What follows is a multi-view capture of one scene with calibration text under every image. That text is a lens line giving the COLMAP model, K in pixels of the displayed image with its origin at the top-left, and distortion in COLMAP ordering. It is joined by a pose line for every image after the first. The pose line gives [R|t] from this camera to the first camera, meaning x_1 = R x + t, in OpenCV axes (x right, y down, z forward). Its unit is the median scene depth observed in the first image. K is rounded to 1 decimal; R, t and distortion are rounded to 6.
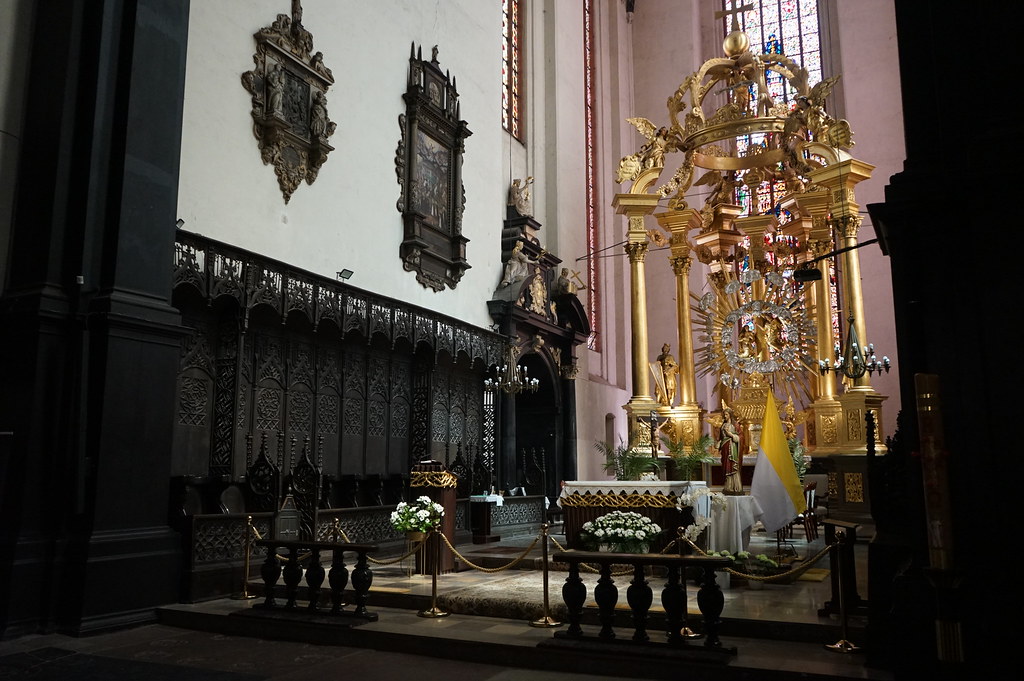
lens RADIAL K [[818.1, 0, 512.0], [0, 818.1, 340.5], [0, 0, 1]] dist [-0.009991, -0.003655]
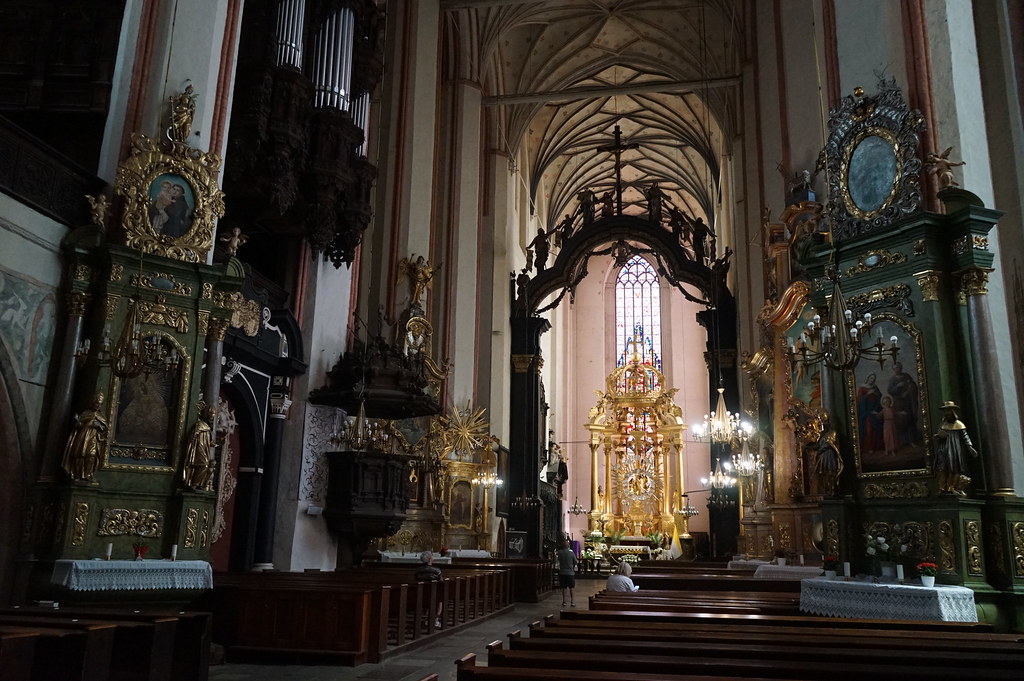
lens RADIAL K [[818.1, 0, 512.0], [0, 818.1, 340.5], [0, 0, 1]] dist [-0.009991, -0.003655]
pose [[0.963487, 0.085017, 0.253900, -0.666105], [-0.065593, 0.994302, -0.084028, -0.191222], [-0.259597, 0.064306, 0.963574, -1.169400]]
